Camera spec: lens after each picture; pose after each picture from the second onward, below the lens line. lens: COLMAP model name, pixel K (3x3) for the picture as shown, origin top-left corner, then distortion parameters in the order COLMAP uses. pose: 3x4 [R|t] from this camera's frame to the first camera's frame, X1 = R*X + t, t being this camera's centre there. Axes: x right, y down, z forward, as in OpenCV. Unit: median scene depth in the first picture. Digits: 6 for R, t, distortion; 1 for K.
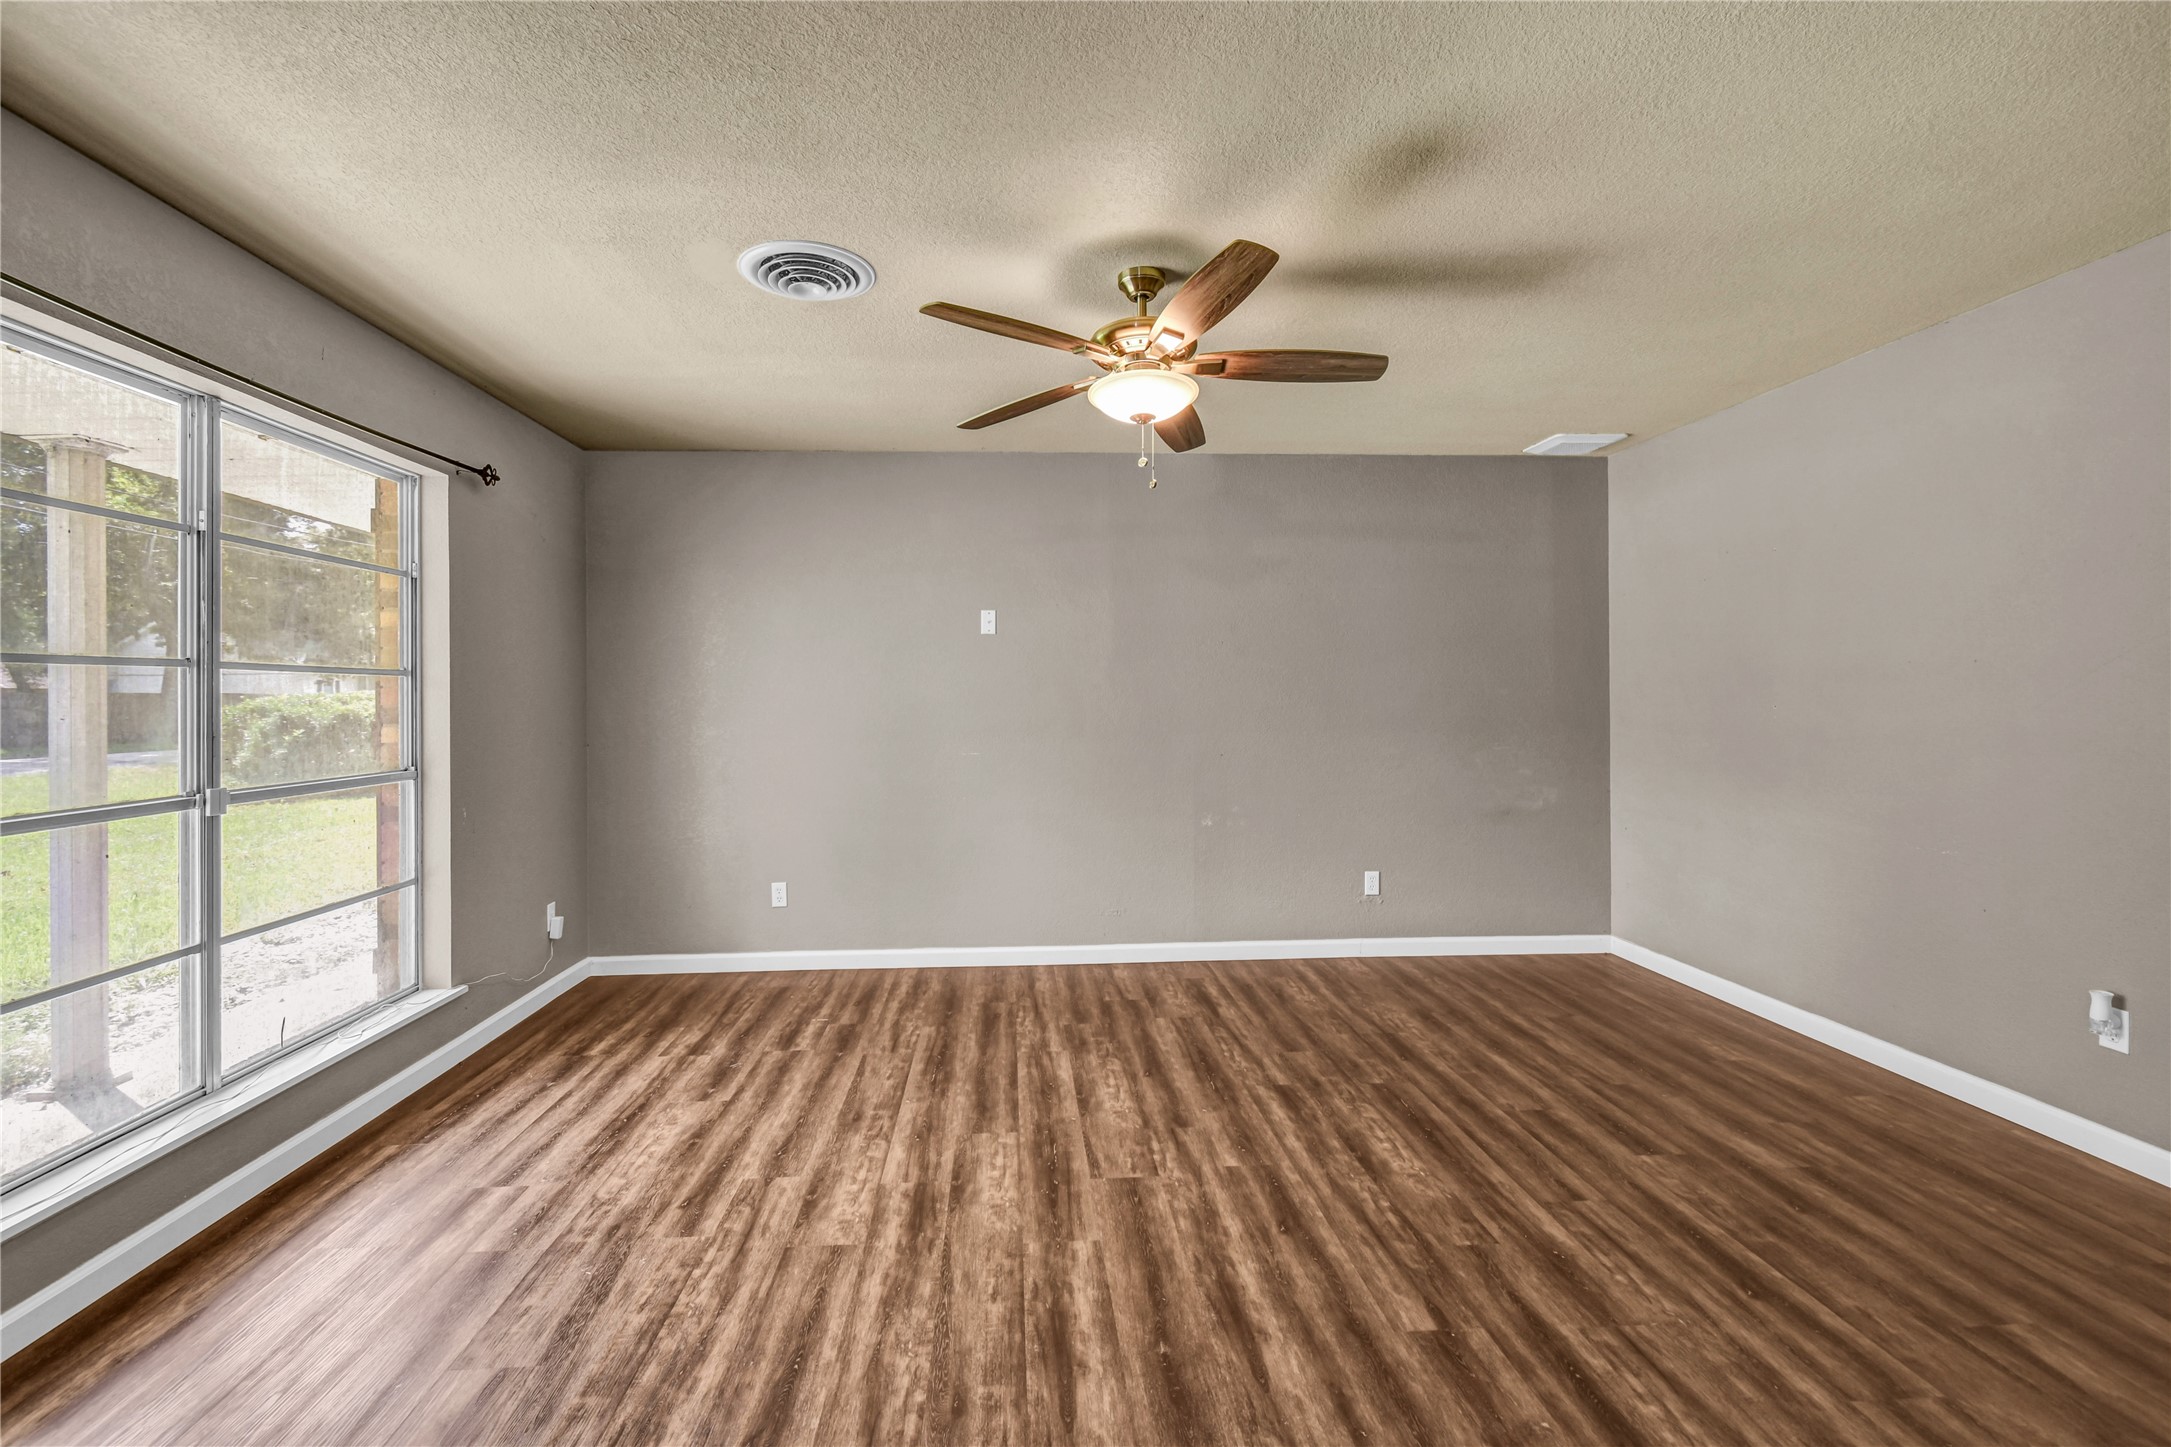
lens RADIAL K [[966.6, 0, 1056.1], [0, 966.6, 698.7], [0, 0, 1]] dist [0.008716, -0.004747]
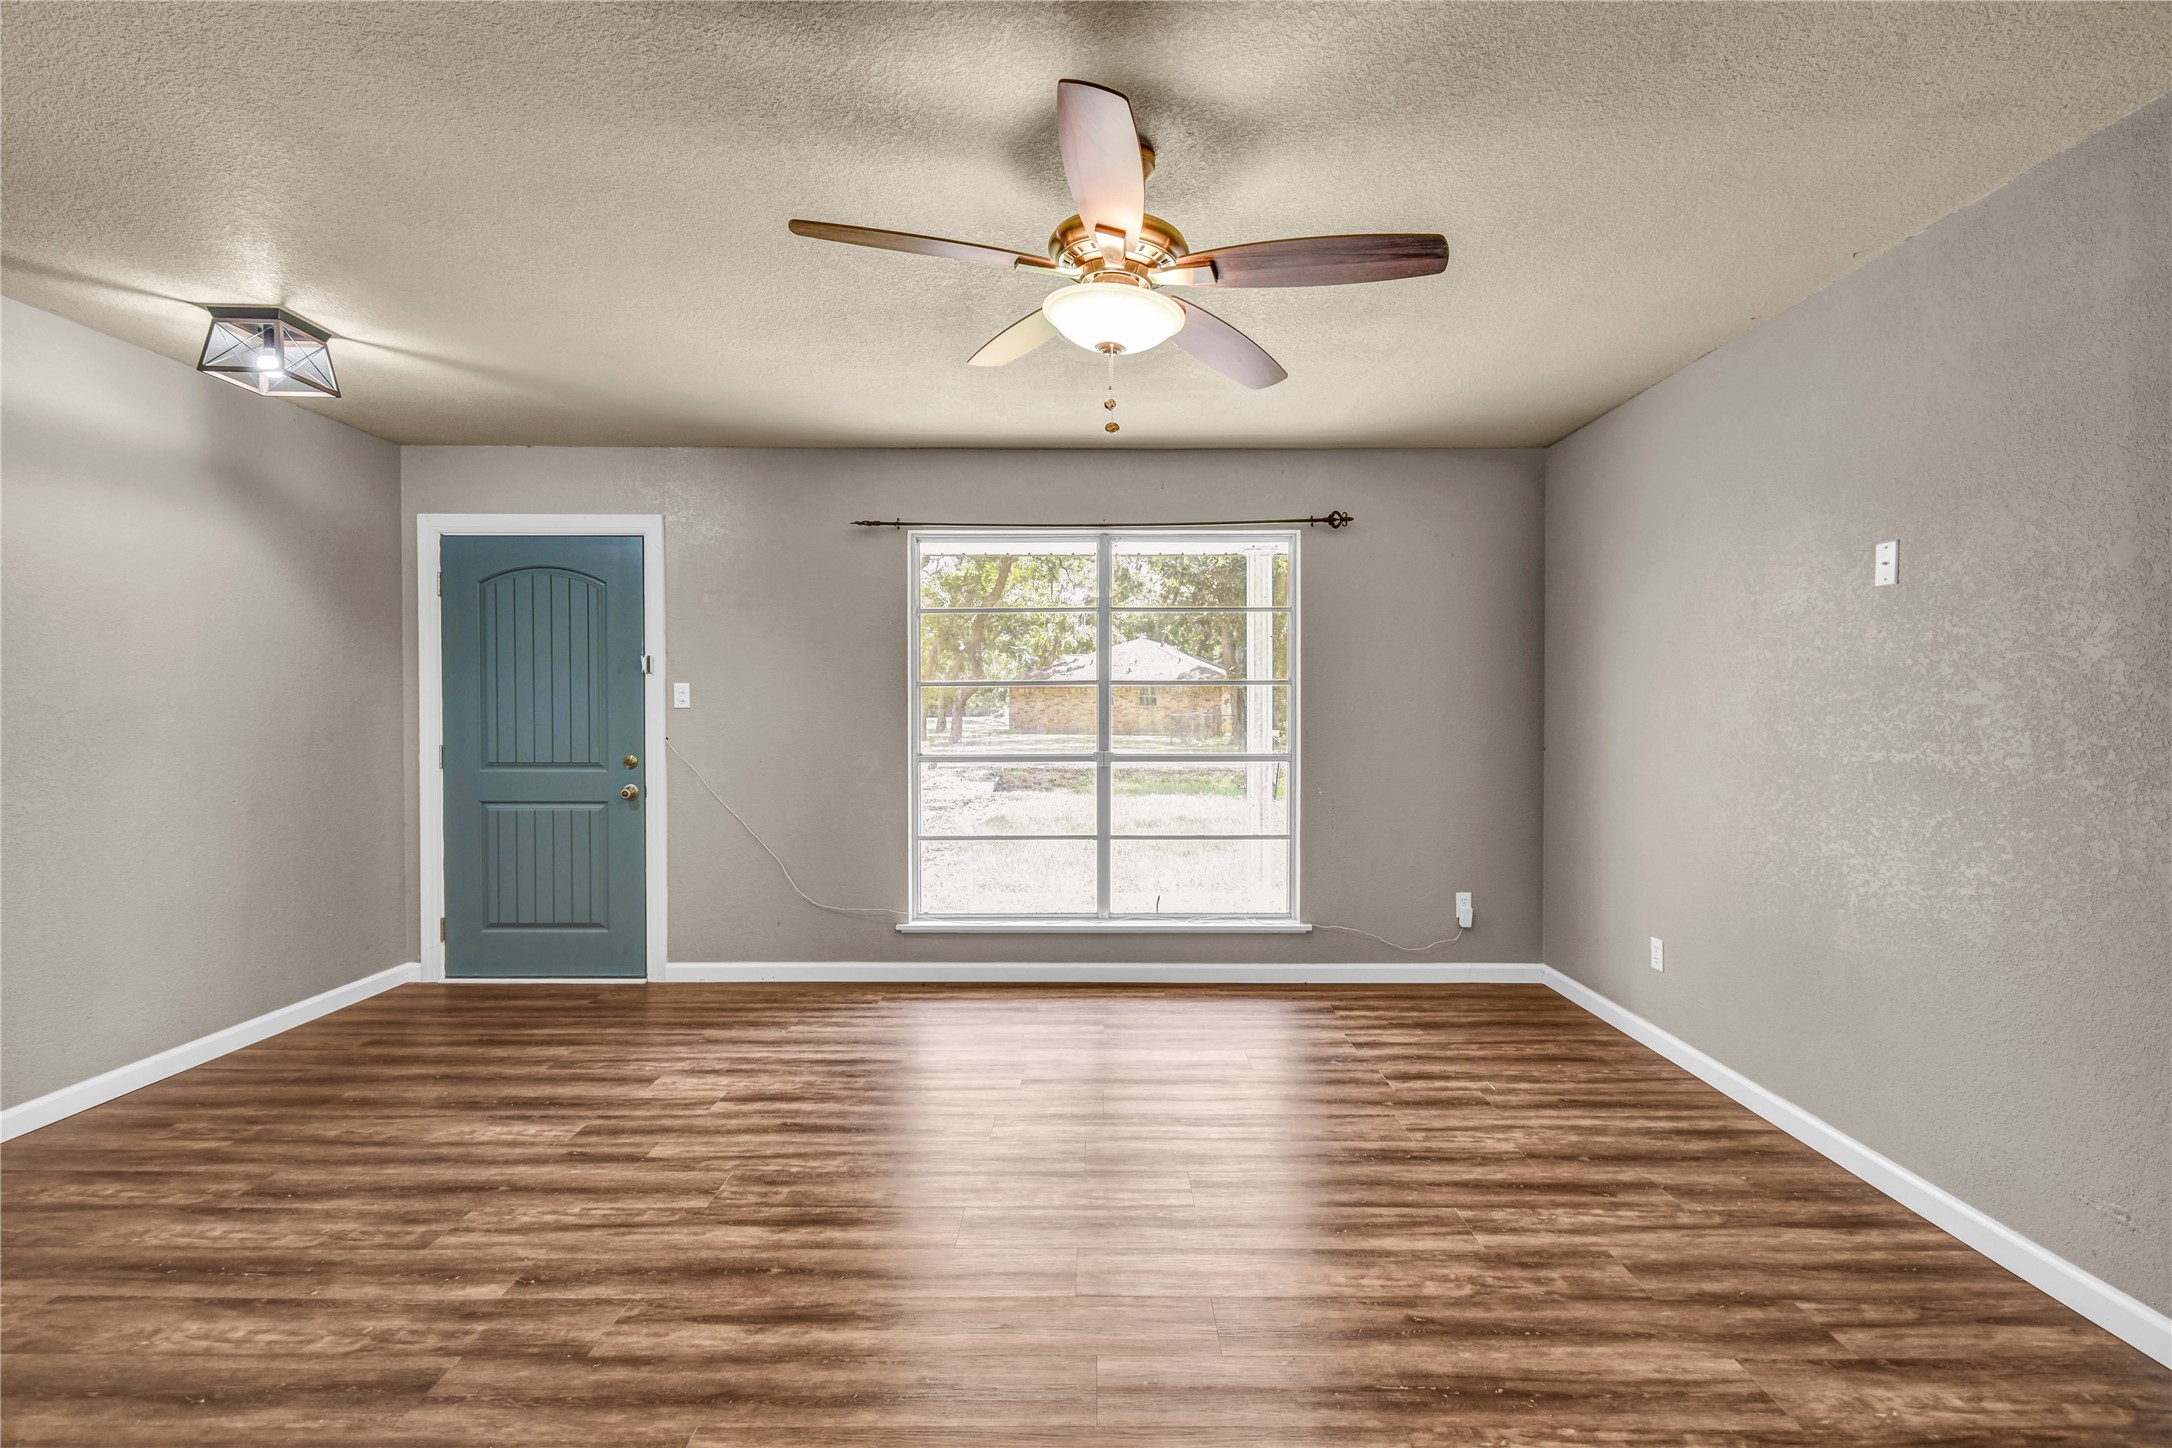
lens RADIAL K [[967.0, 0, 1116.0], [0, 967.0, 718.0], [0, 0, 1]] dist [0.008716, -0.004747]
pose [[-0.044672, 0.019853, -0.998804, 0.868333], [0.000916, 0.999803, 0.019832, -0.004995], [0.999001, -0.000029, -0.044682, 1.028313]]
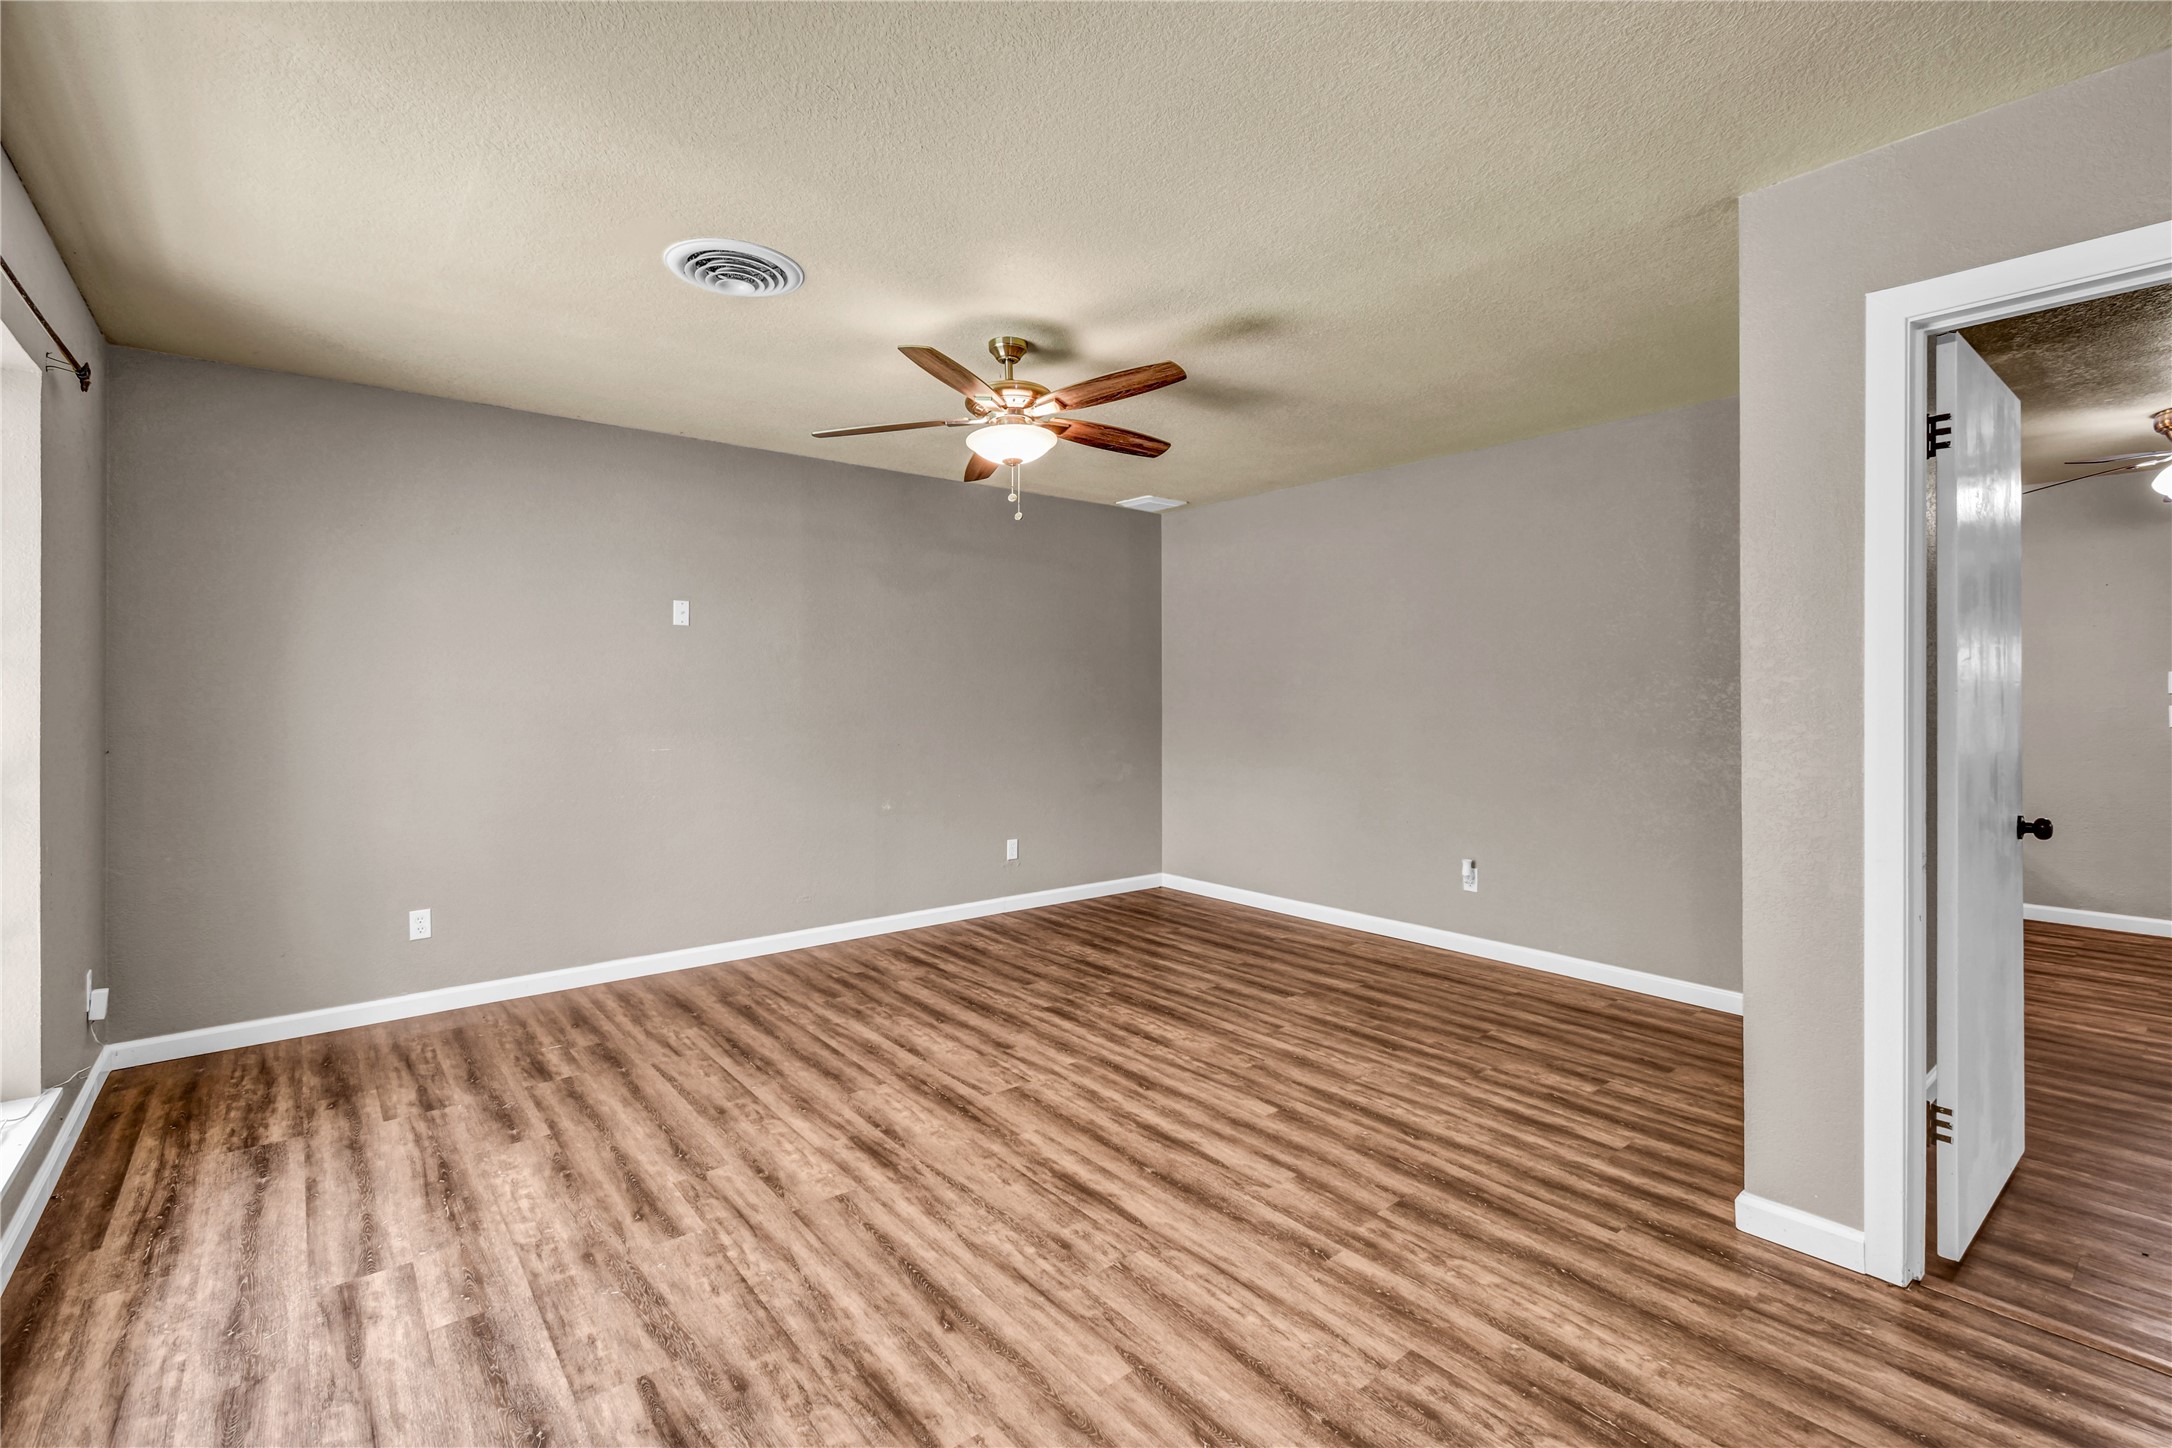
lens RADIAL K [[967.0, 0, 1094.8], [0, 967.0, 691.8], [0, 0, 1]] dist [0.008716, -0.004747]
pose [[0.805514, 0.007566, 0.592529, -0.539486], [-0.005351, 0.999971, -0.005494, 0.004469], [-0.592553, 0.001255, 0.805531, -0.037572]]
